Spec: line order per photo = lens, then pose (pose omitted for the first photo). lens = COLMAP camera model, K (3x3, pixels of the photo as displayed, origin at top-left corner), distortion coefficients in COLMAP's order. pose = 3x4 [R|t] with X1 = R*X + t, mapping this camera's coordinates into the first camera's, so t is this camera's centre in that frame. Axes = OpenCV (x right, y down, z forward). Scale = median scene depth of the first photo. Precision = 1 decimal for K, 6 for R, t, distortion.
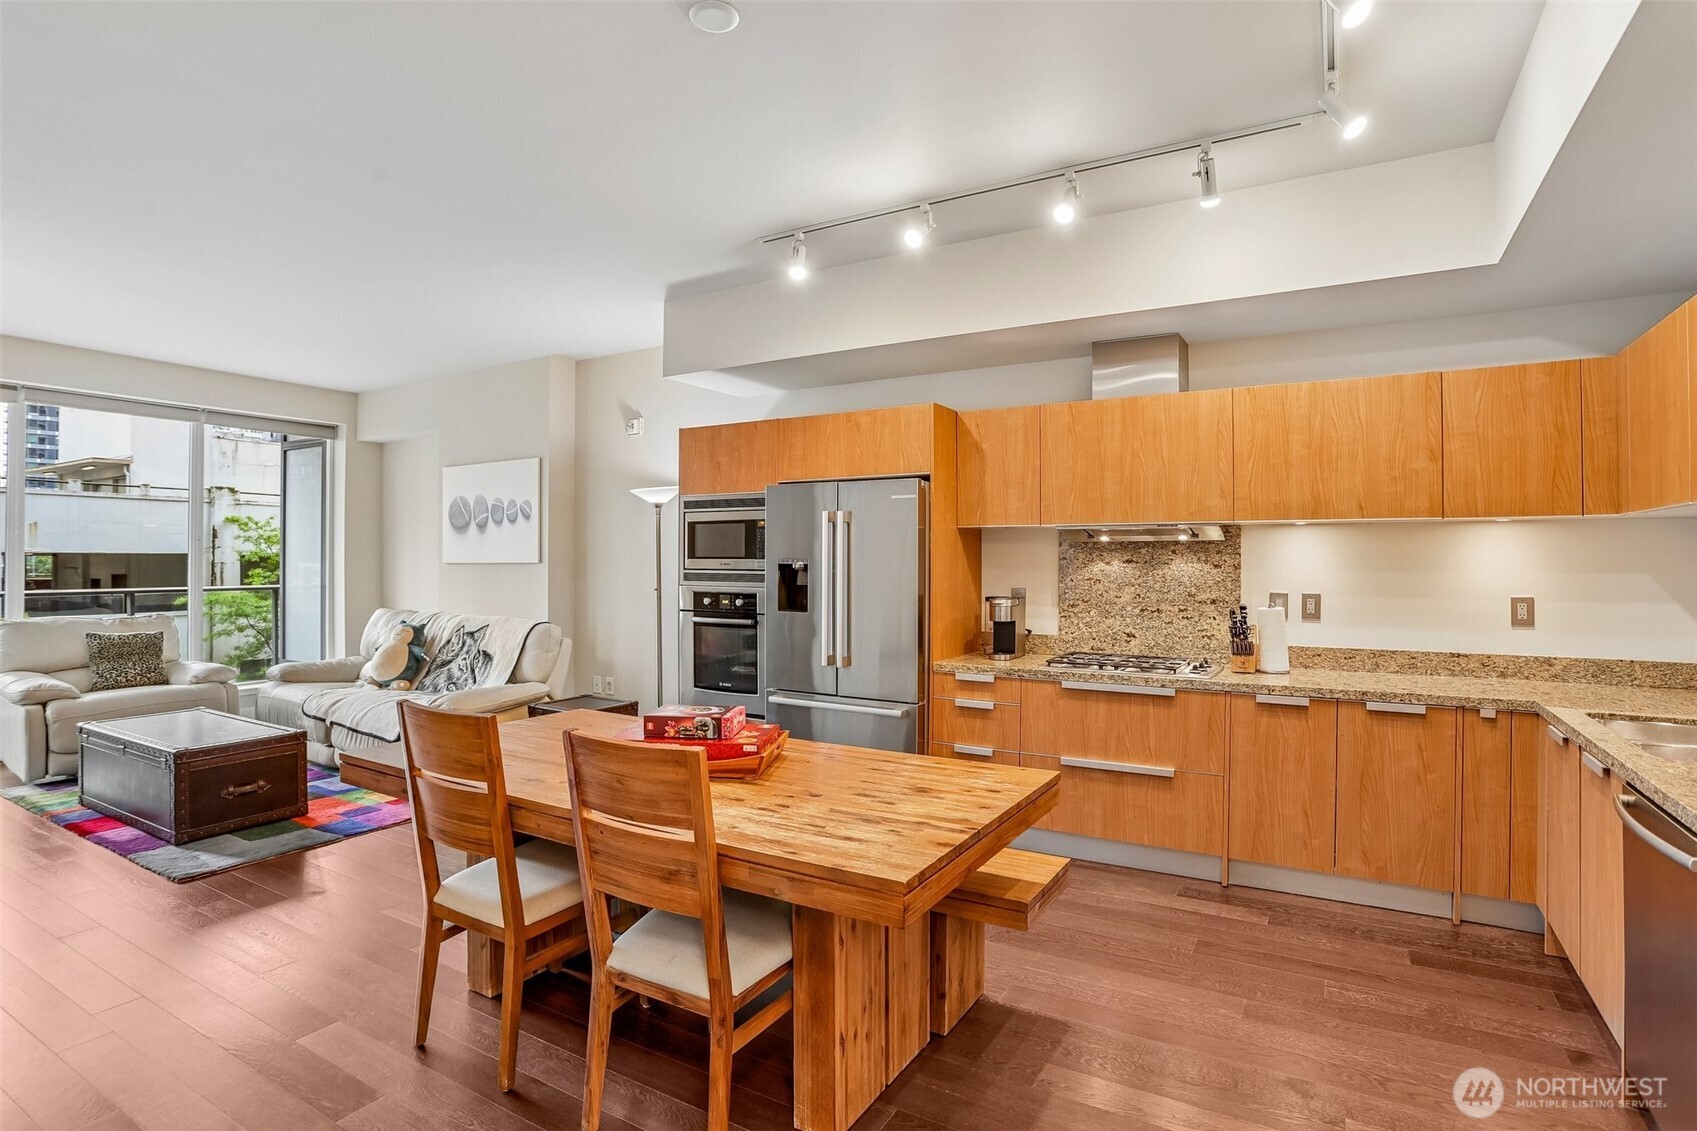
lens RADIAL K [[880.0, 0, 848.0], [0, 880.0, 559.2], [0, 0, 1]] dist [-0.063830, 0.018332]
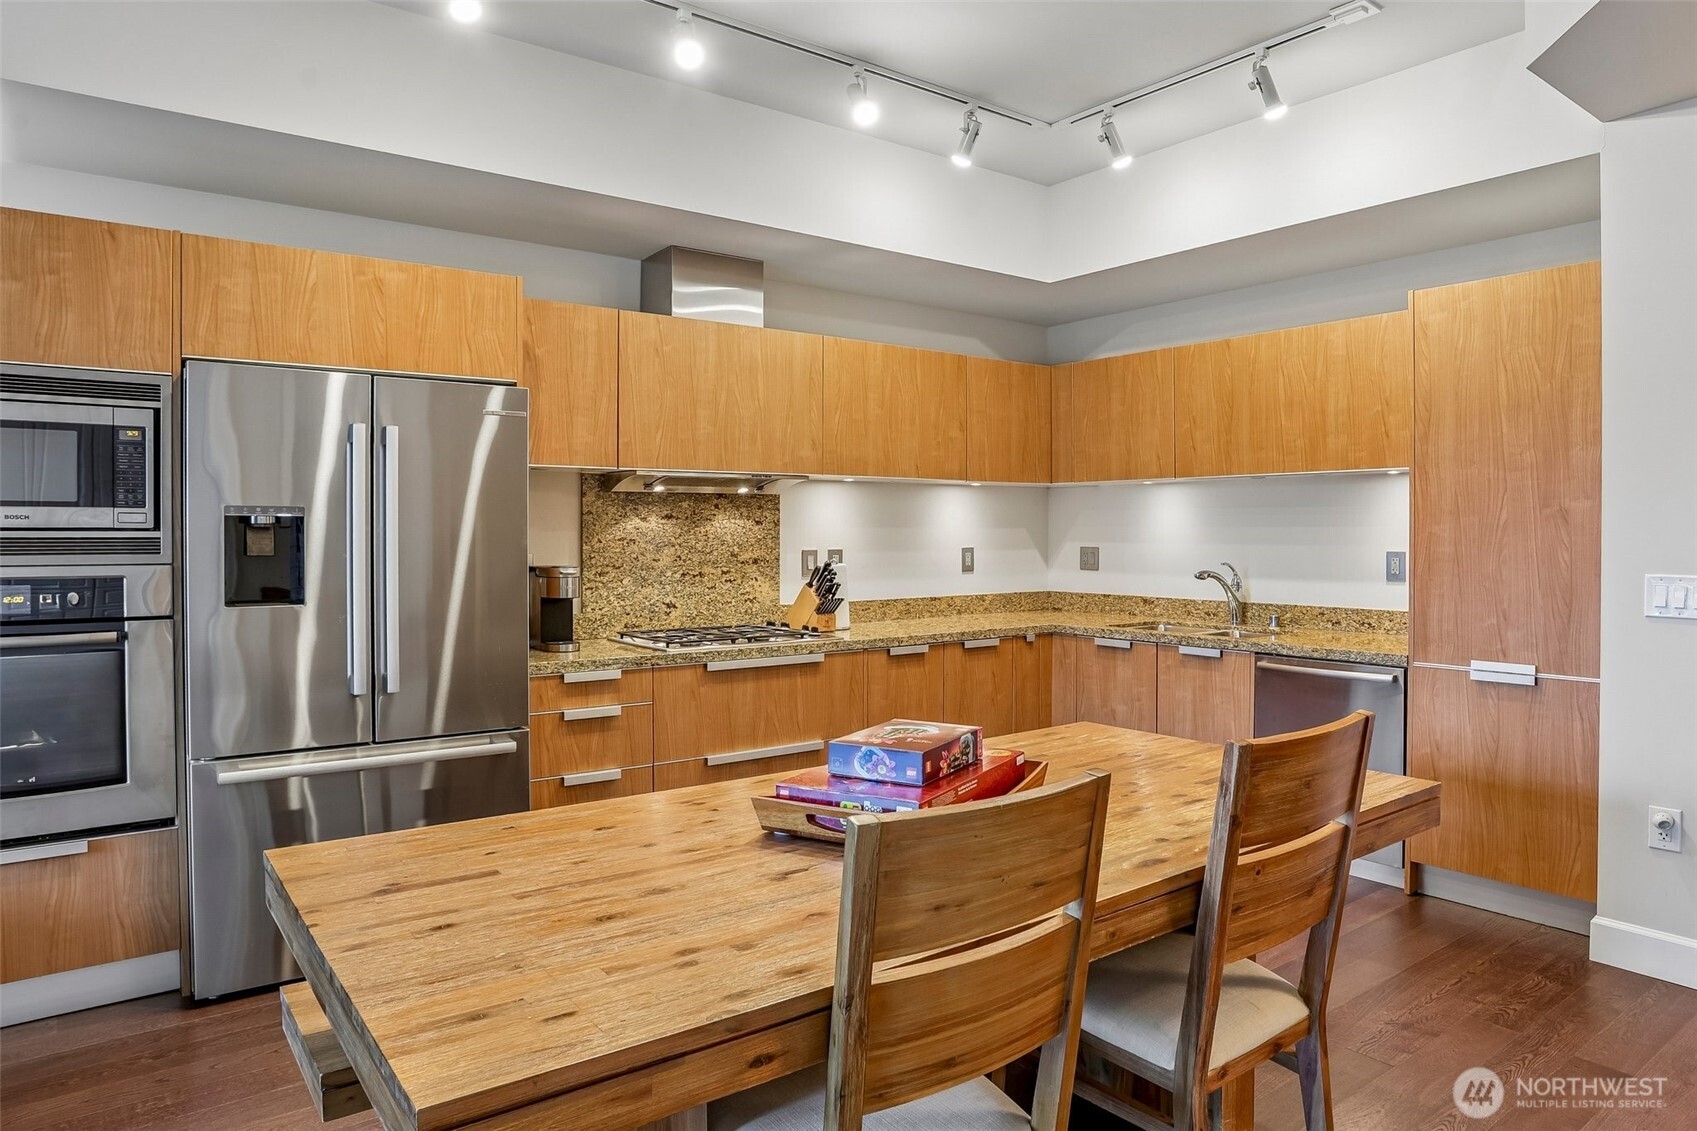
lens RADIAL K [[1056.1, 0, 916.3], [0, 1056.1, 548.7], [0, 0, 1]] dist [-0.040138, 0.003436]
pose [[0.354718, -0.020158, 0.934756, -0.470133], [-0.002690, 0.999741, 0.022580, 0.008510], [-0.934969, -0.010524, 0.354573, 0.374318]]
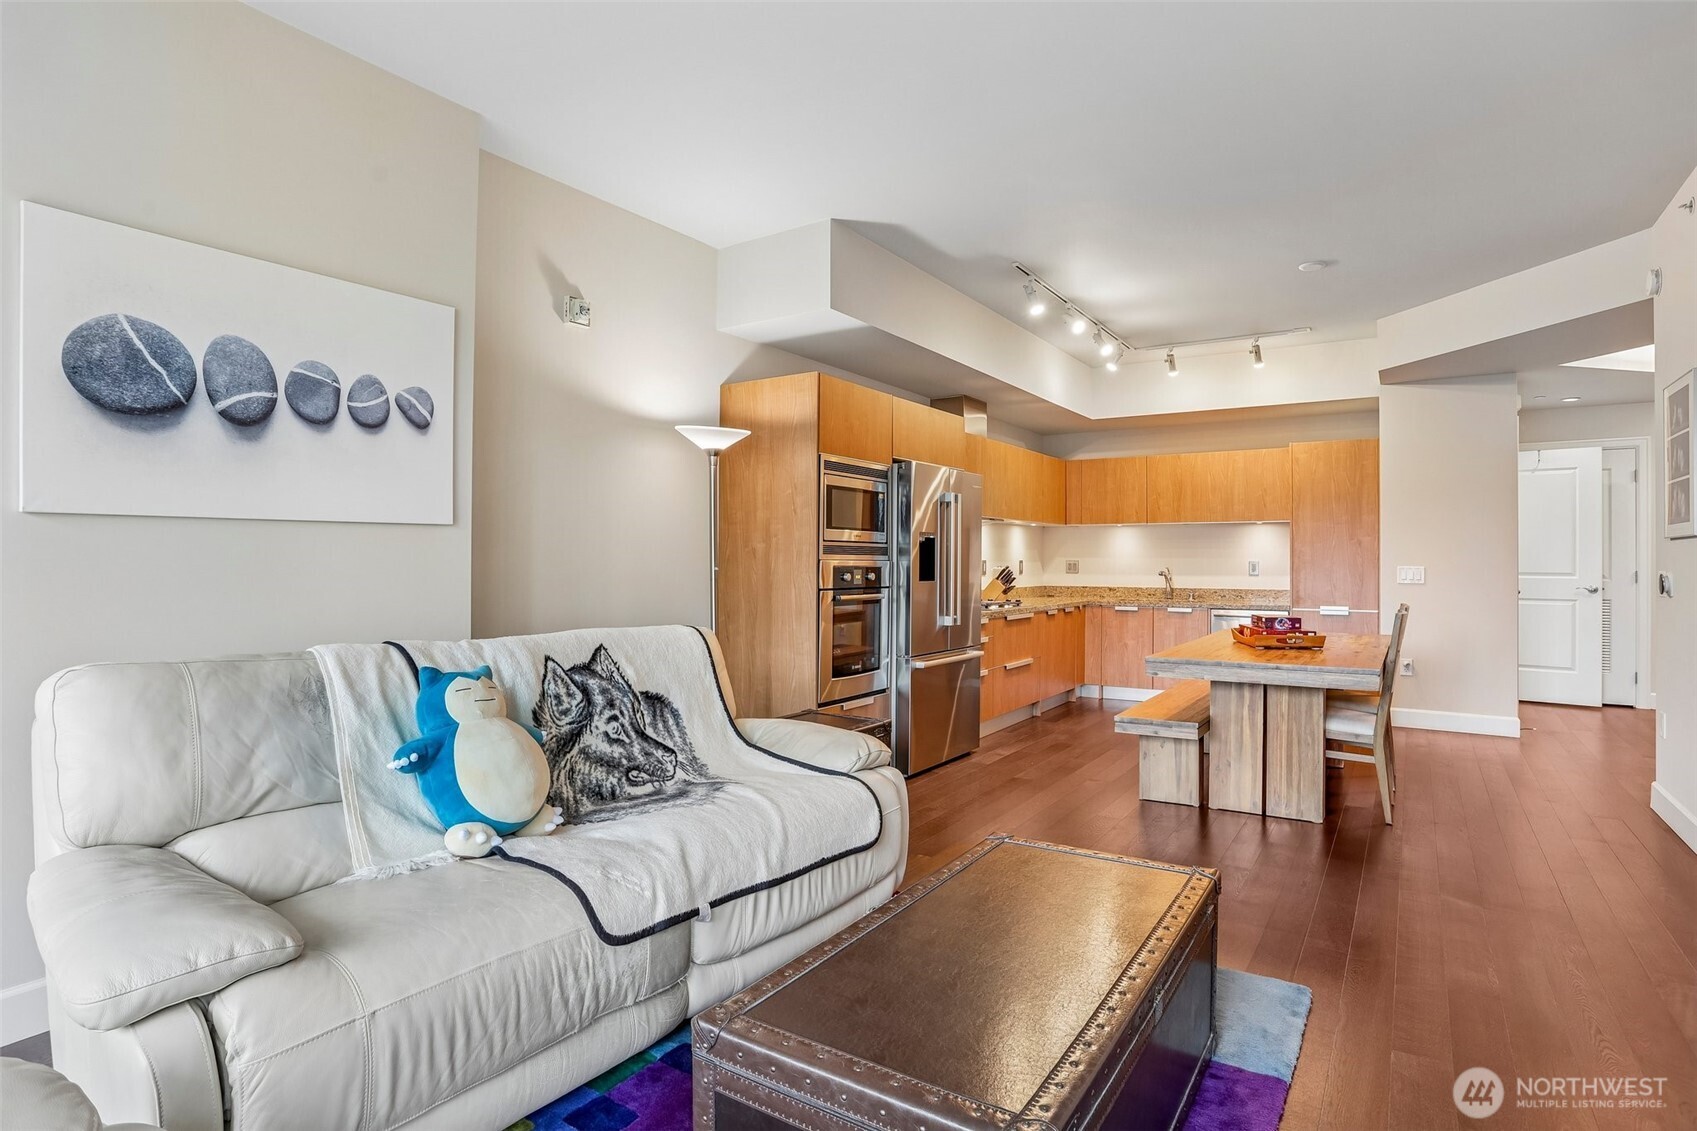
lens RADIAL K [[880.0, 0, 891.9], [0, 880.0, 550.3], [0, 0, 1]] dist [-0.063830, 0.018332]
pose [[0.008727, 0.006179, 0.999943, -1.055517], [-0.006294, 0.999961, -0.006124, 0.025385], [-0.999942, -0.006240, 0.008766, 0.951274]]
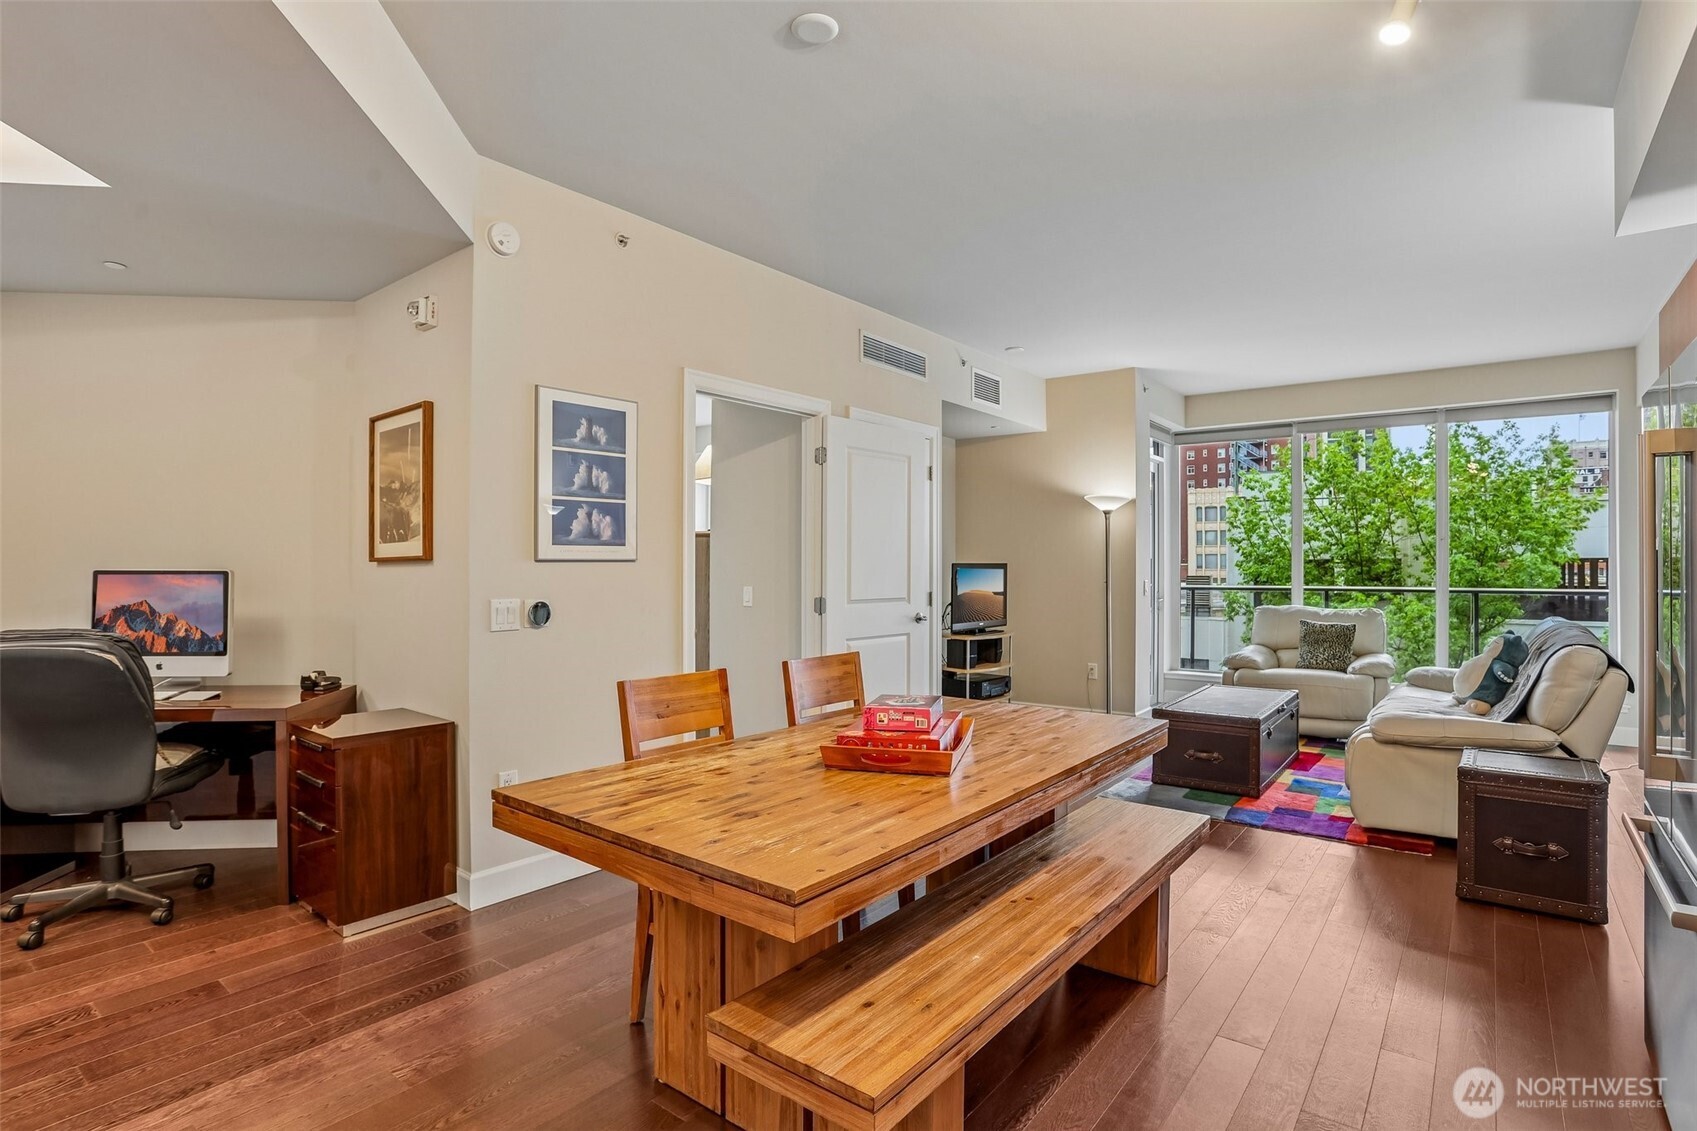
lens RADIAL K [[880.0, 0, 851.2], [0, 880.0, 564.3], [0, 0, 1]] dist [-0.063830, 0.018332]
pose [[-0.115967, -0.006773, -0.993230, 0.430554], [0.004906, 0.999961, -0.007392, 0.013815], [0.993241, -0.005730, -0.115929, 0.563511]]
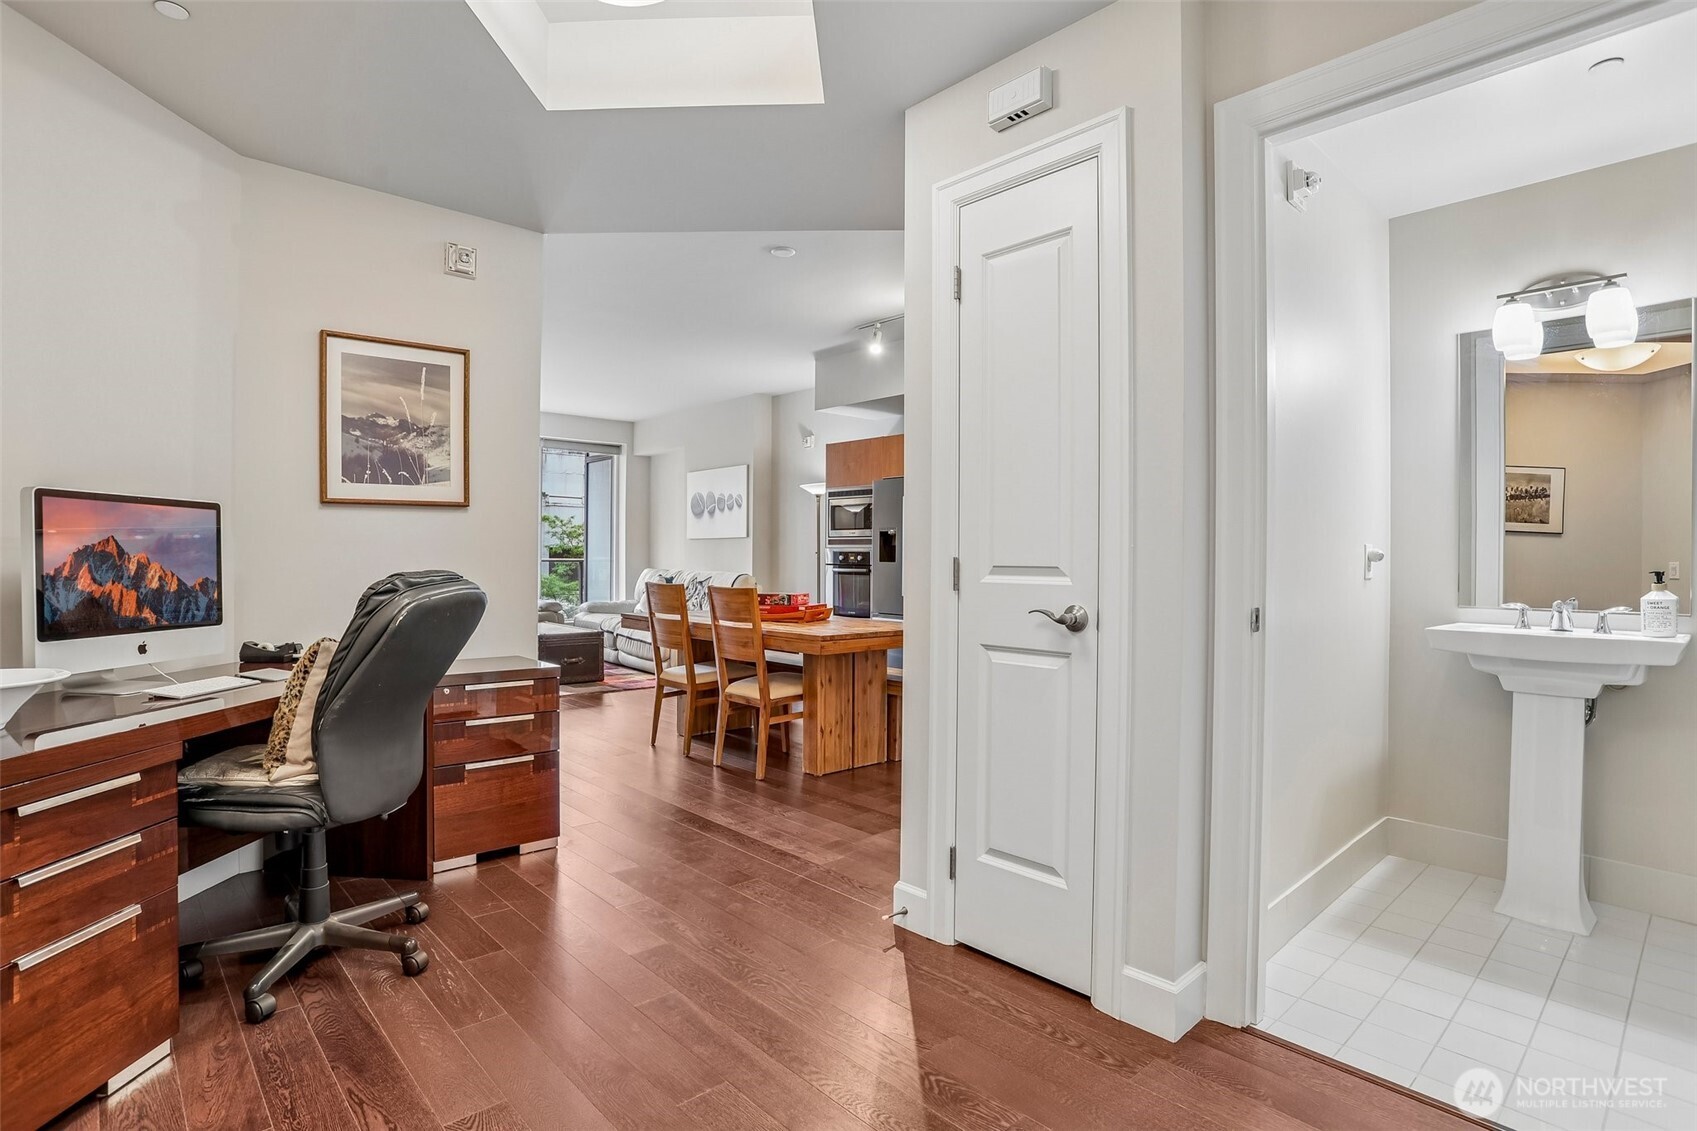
lens RADIAL K [[865.9, 0, 832.6], [0, 865.9, 575.0], [0, 0, 1]] dist [-0.015659, -0.004137]
pose [[0.956443, 0.011682, -0.291686, 0.263706], [-0.005933, 0.999770, 0.020588, 0.046944], [0.291859, -0.017961, 0.956293, -0.439522]]
